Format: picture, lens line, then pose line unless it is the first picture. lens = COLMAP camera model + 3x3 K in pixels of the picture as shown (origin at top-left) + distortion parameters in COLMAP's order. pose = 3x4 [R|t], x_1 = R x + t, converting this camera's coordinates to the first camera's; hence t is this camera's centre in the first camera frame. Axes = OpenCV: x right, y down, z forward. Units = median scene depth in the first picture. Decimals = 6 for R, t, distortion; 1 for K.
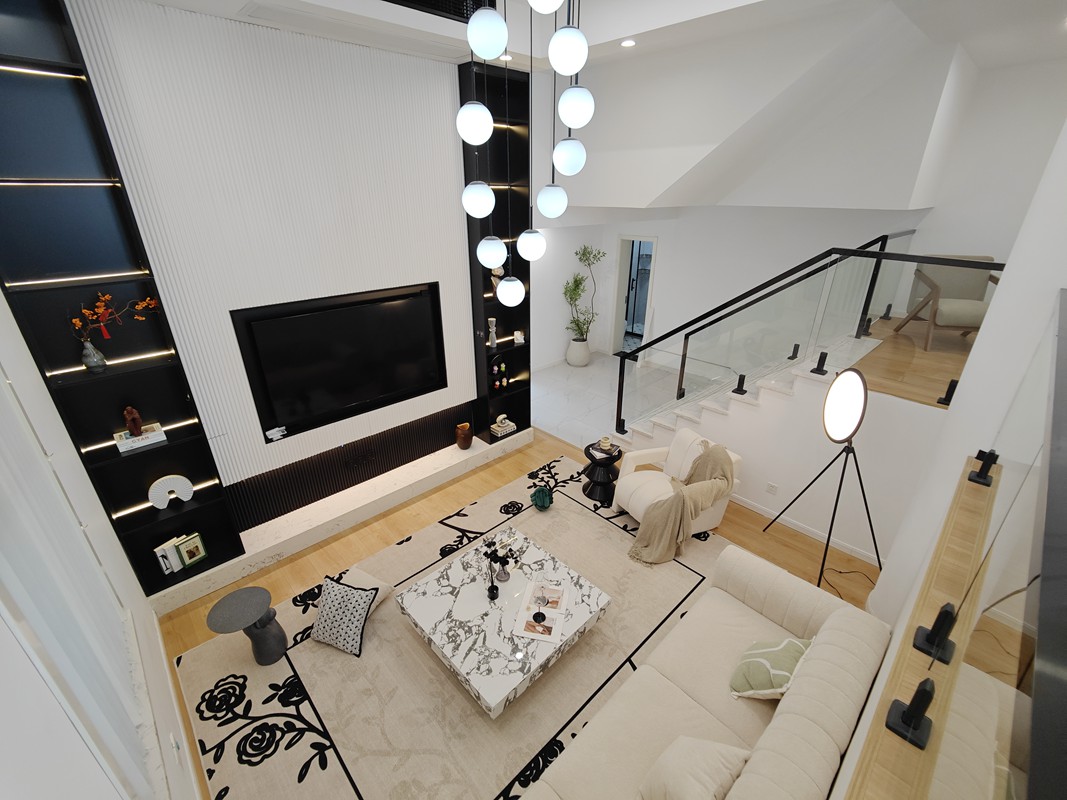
lens RADIAL K [[464.9, 0, 535.3], [0, 464.9, 402.3], [0, 0, 1]] dist [0.004024, -0.004641]
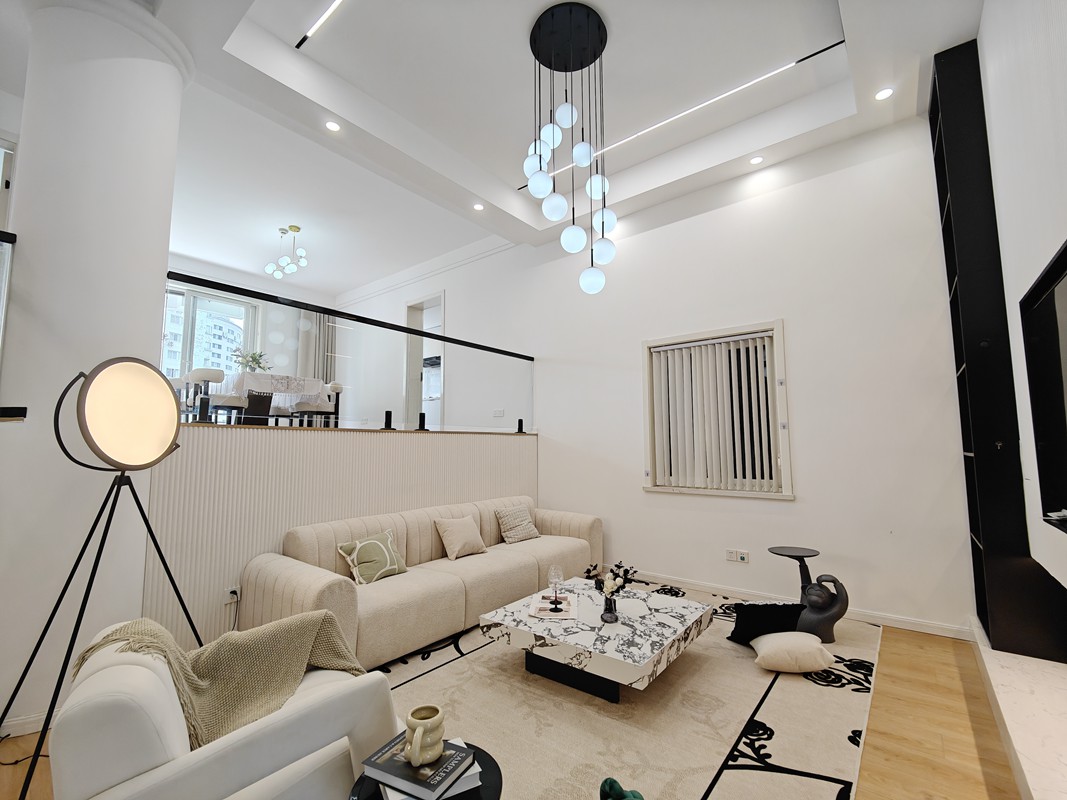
lens RADIAL K [[464.9, 0, 534.4], [0, 464.9, 397.7], [0, 0, 1]] dist [0.004024, -0.004641]
pose [[-0.991509, -0.007530, -0.129822, 0.170829], [-0.048758, 0.947018, 0.317457, -0.247610], [0.120553, 0.321091, -0.939344, 1.631059]]
